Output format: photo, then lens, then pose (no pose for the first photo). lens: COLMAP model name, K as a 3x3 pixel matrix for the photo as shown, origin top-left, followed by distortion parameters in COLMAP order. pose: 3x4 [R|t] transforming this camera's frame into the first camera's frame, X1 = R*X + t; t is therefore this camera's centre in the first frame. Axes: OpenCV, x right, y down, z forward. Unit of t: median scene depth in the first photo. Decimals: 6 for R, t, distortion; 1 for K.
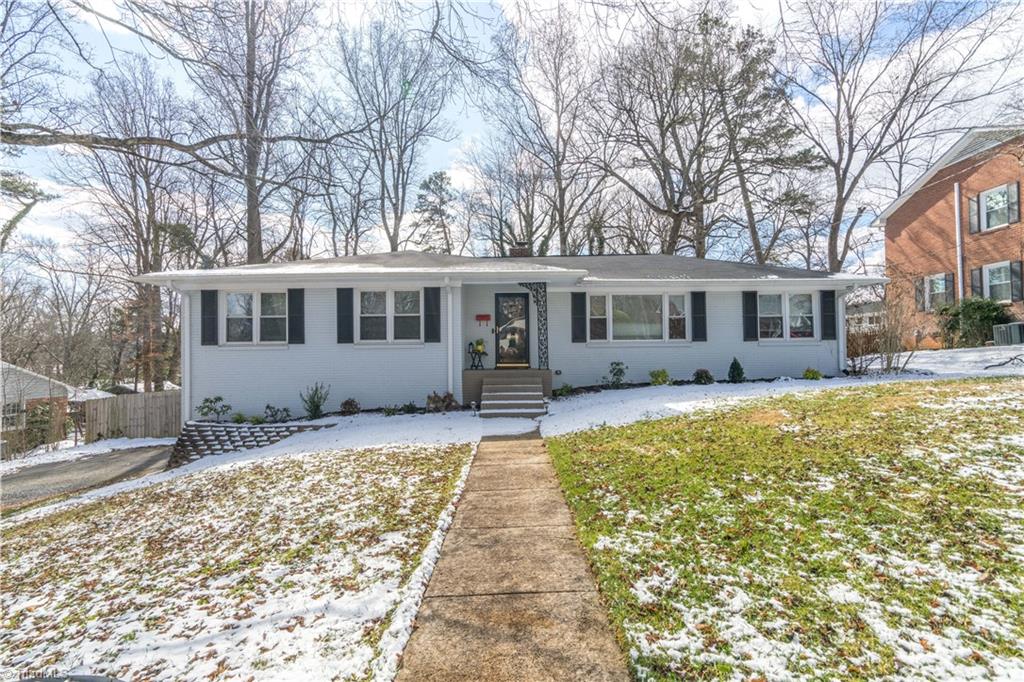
lens RADIAL K [[474.9, 0, 512.0], [0, 474.9, 341.0], [0, 0, 1]] dist [-0.000388, 0.000048]
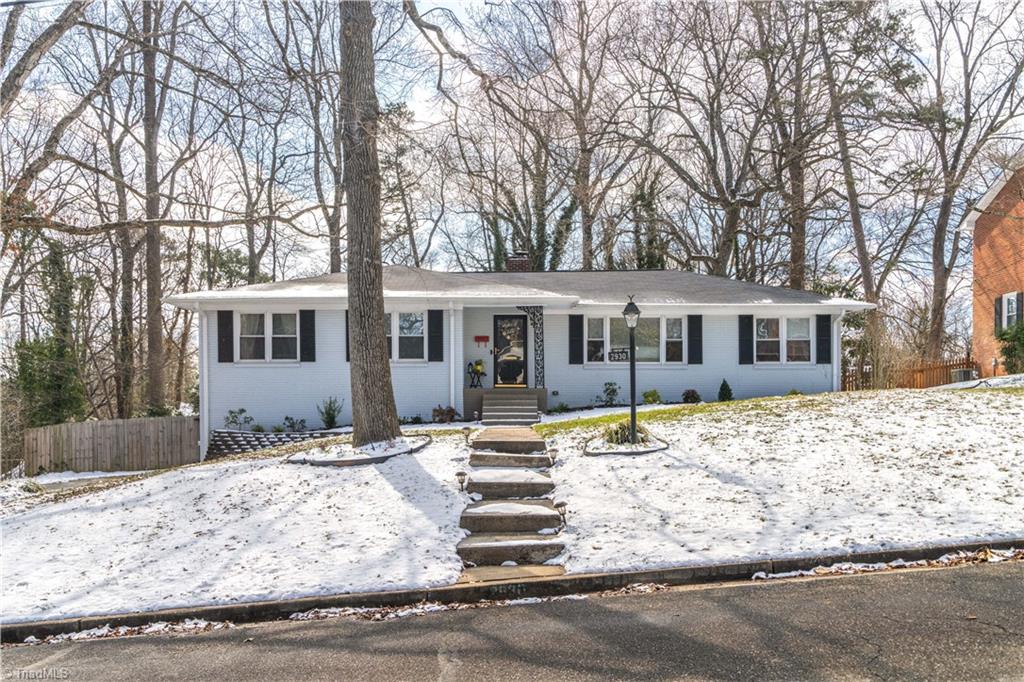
lens RADIAL K [[886.5, 0, 512.0], [0, 886.5, 341.0], [0, 0, 1]] dist [0.000262, -0.000160]
pose [[0.999959, 0.008928, 0.001153, 0.001774], [-0.008862, 0.998794, -0.048295, 0.046494], [-0.001583, 0.048283, 0.998832, -0.895213]]
